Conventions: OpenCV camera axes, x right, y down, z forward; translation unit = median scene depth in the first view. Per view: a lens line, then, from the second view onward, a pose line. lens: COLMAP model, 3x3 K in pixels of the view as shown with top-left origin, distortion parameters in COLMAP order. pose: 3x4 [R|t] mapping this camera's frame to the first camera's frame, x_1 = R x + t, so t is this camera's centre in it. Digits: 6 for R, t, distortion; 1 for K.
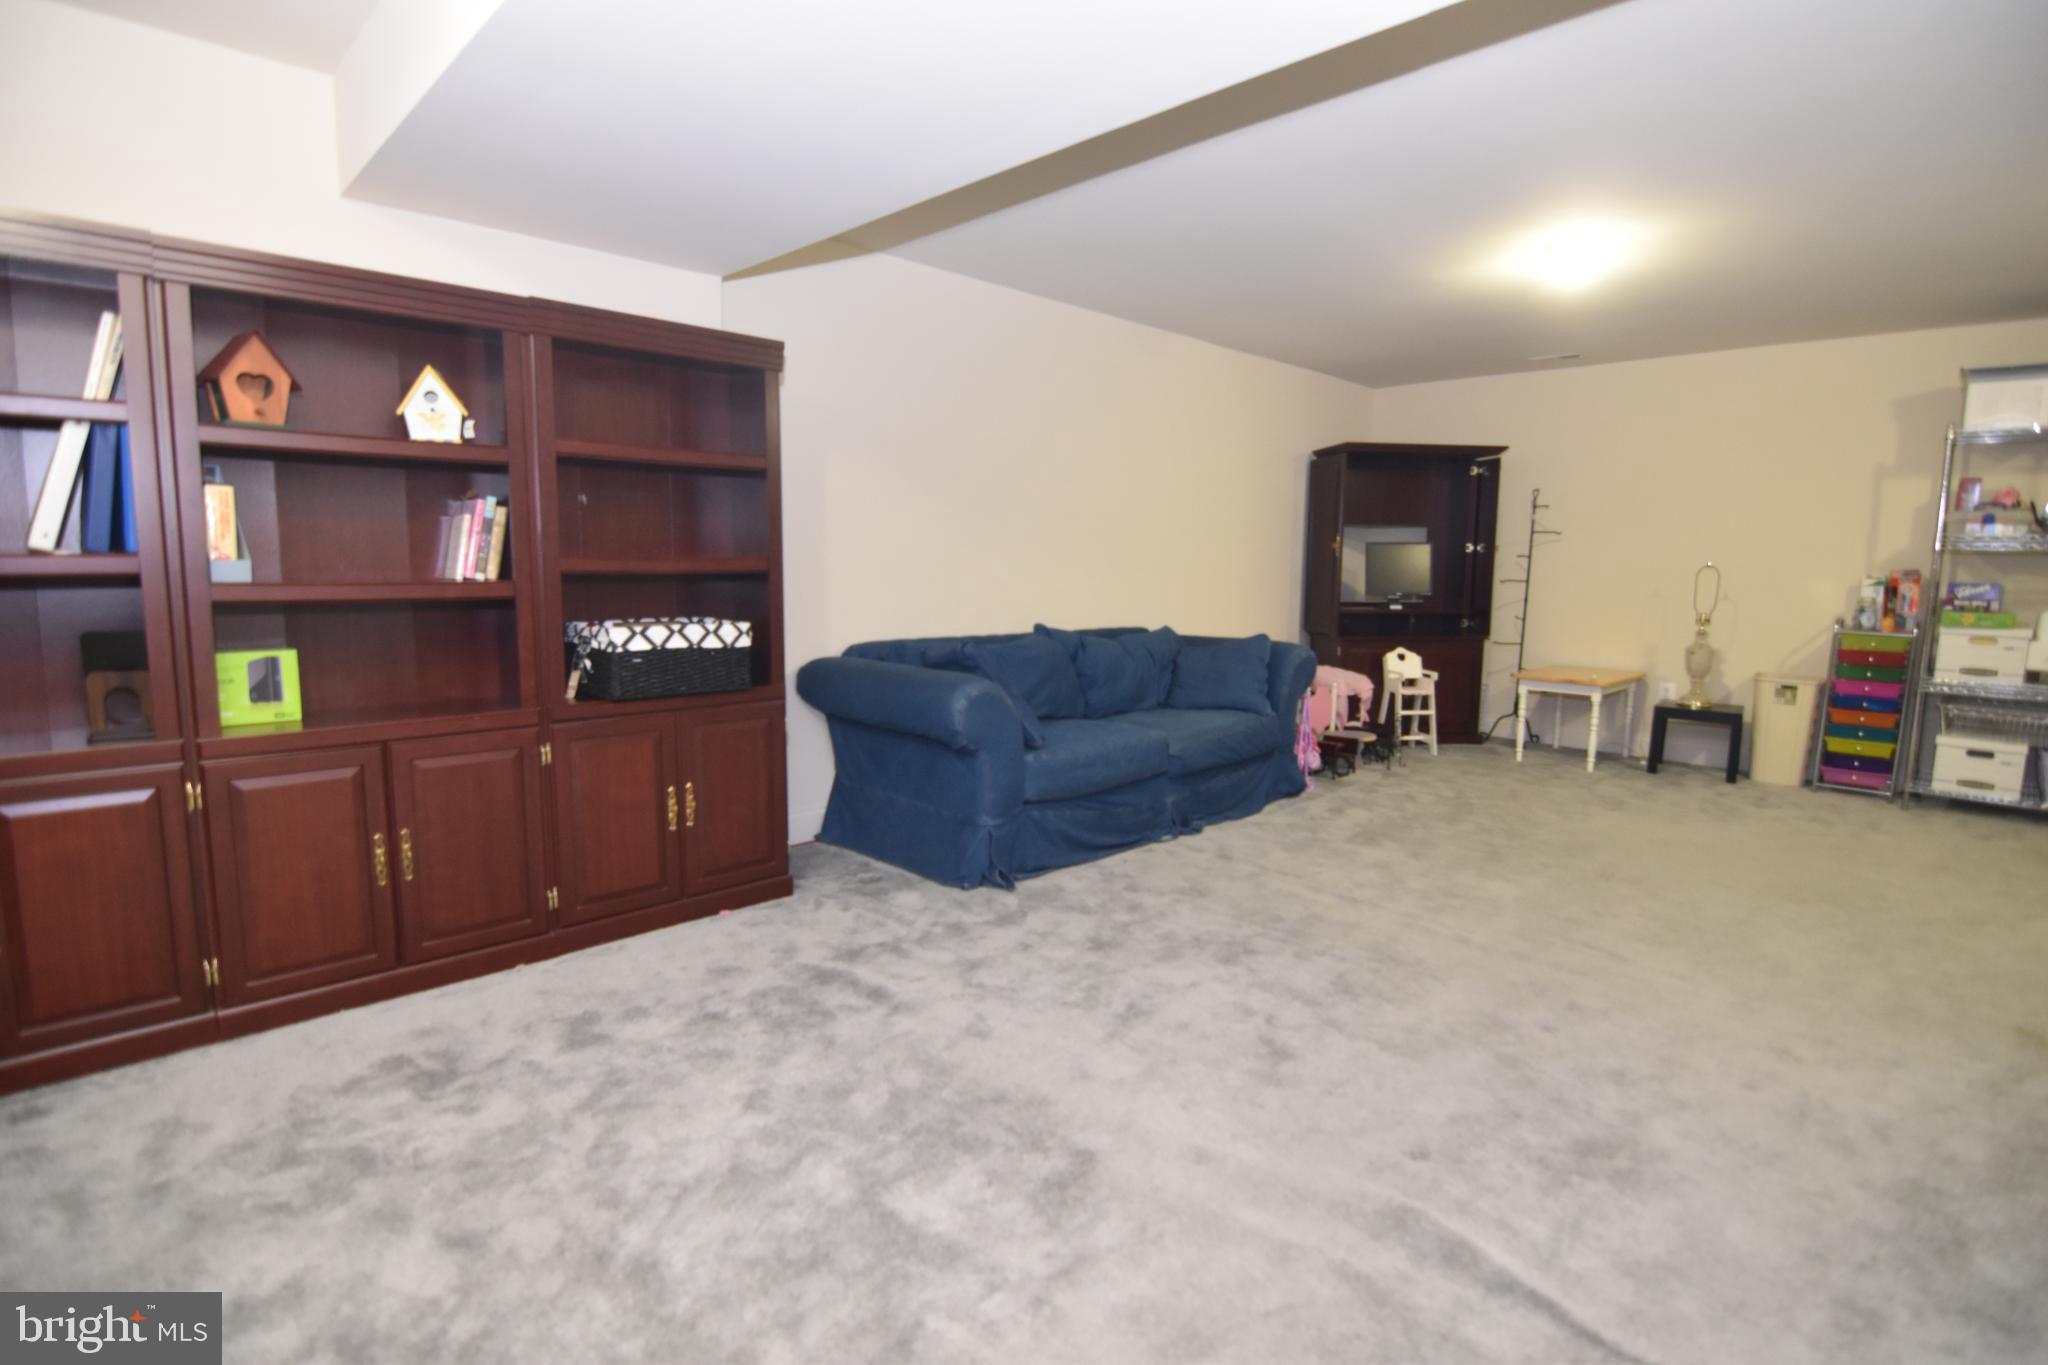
lens RADIAL K [[999.5, 0, 1024.2], [0, 999.5, 685.5], [0, 0, 1]] dist [-0.018081, -0.001223]
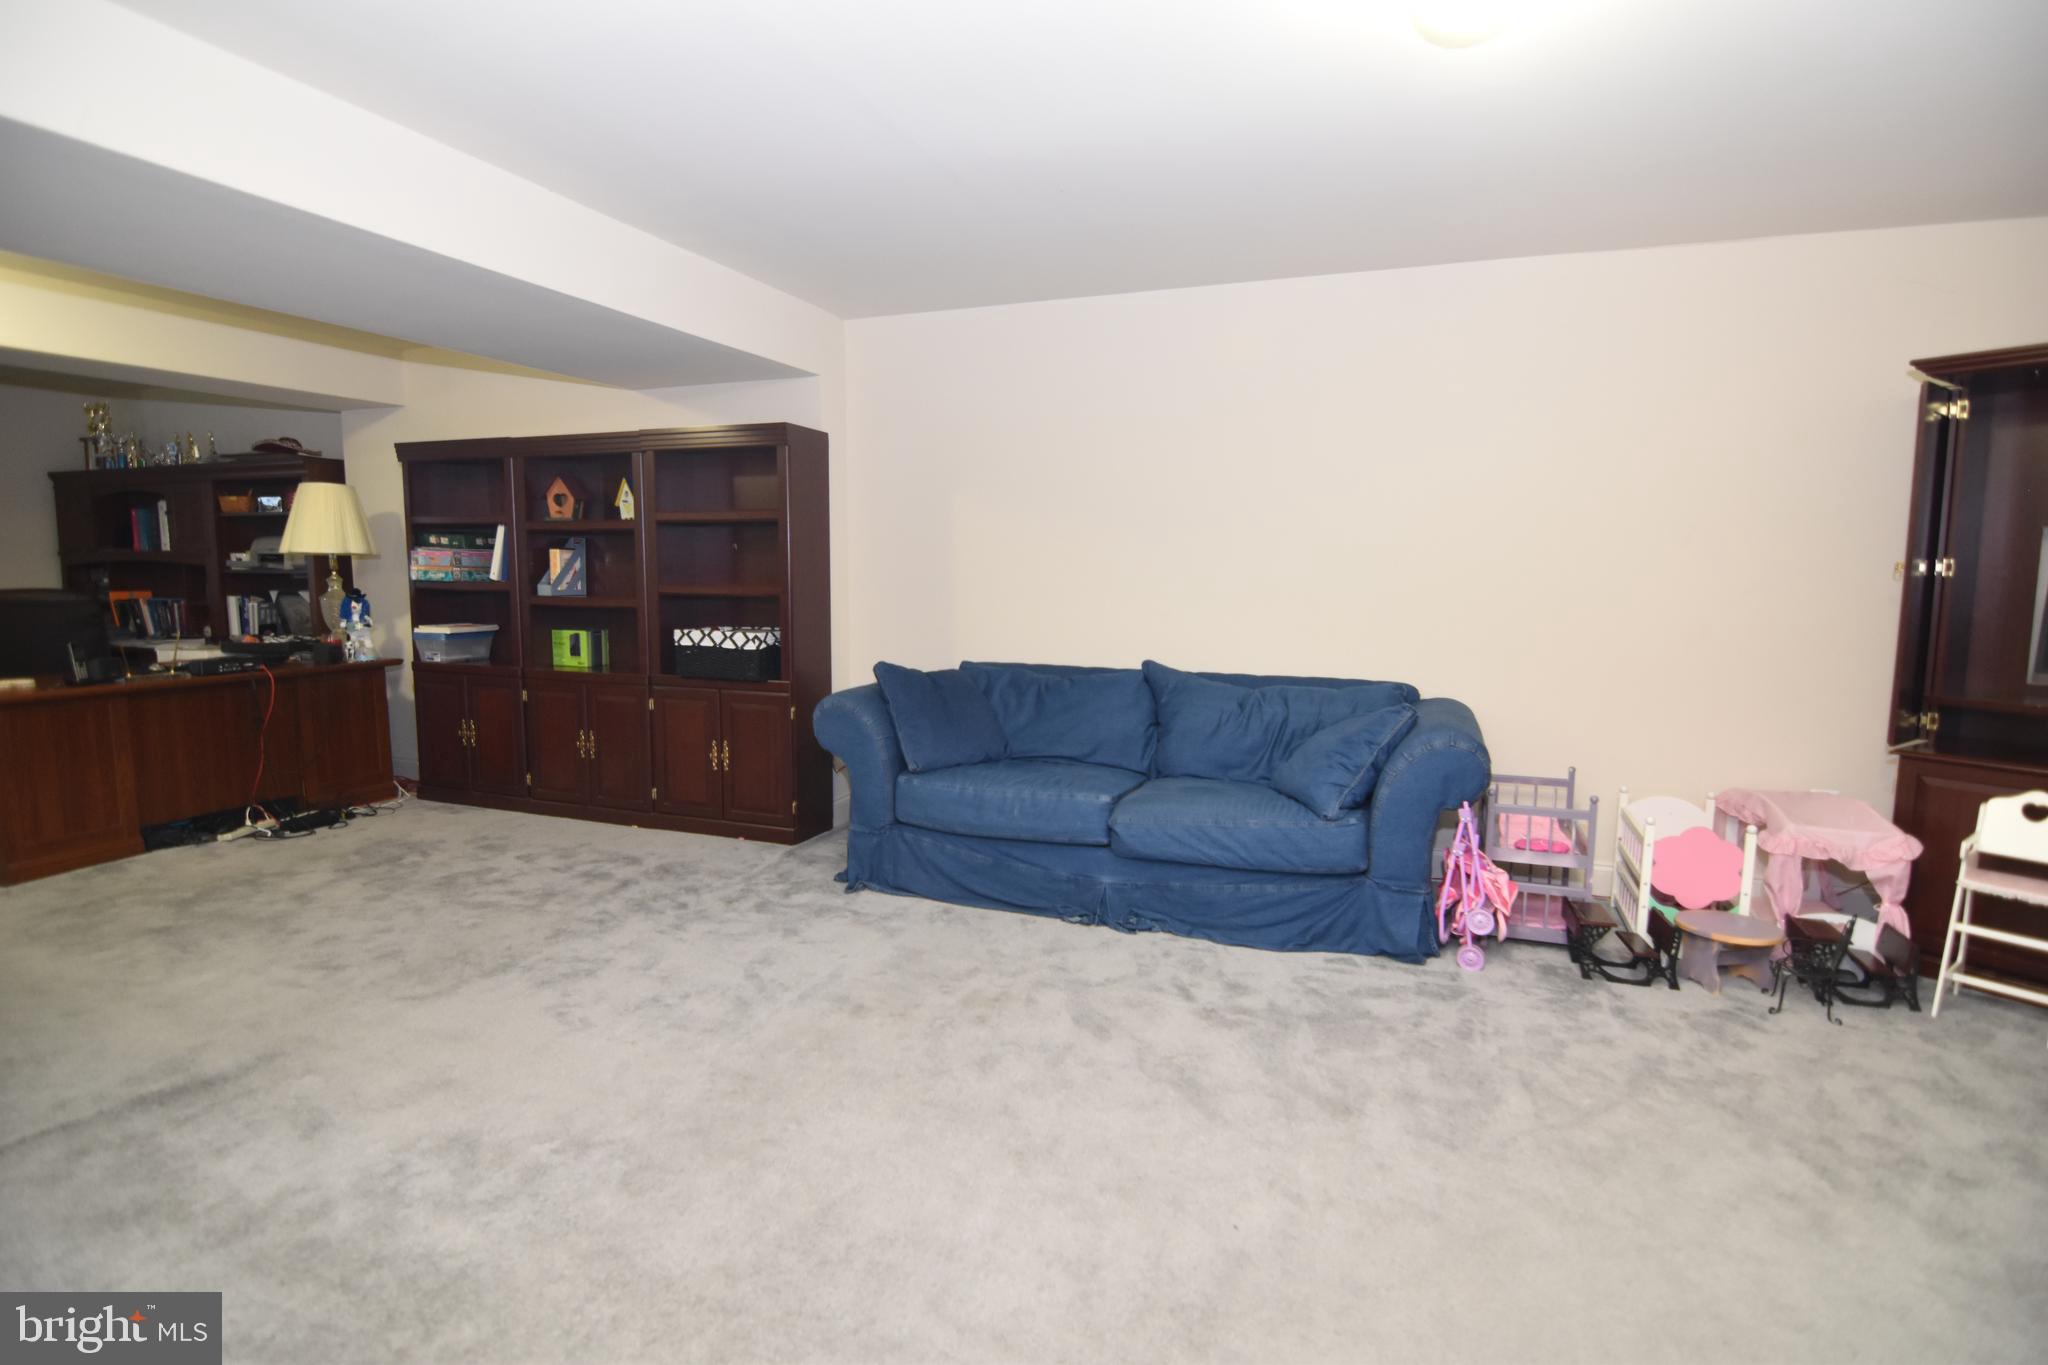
lens RADIAL K [[999.5, 0, 1024.2], [0, 999.5, 685.5], [0, 0, 1]] dist [-0.018081, -0.001223]
pose [[0.416571, 0.096222, -0.903997, 1.147150], [-0.116914, 0.991796, 0.051692, -0.107425], [0.901554, 0.084156, 0.424403, 0.779319]]
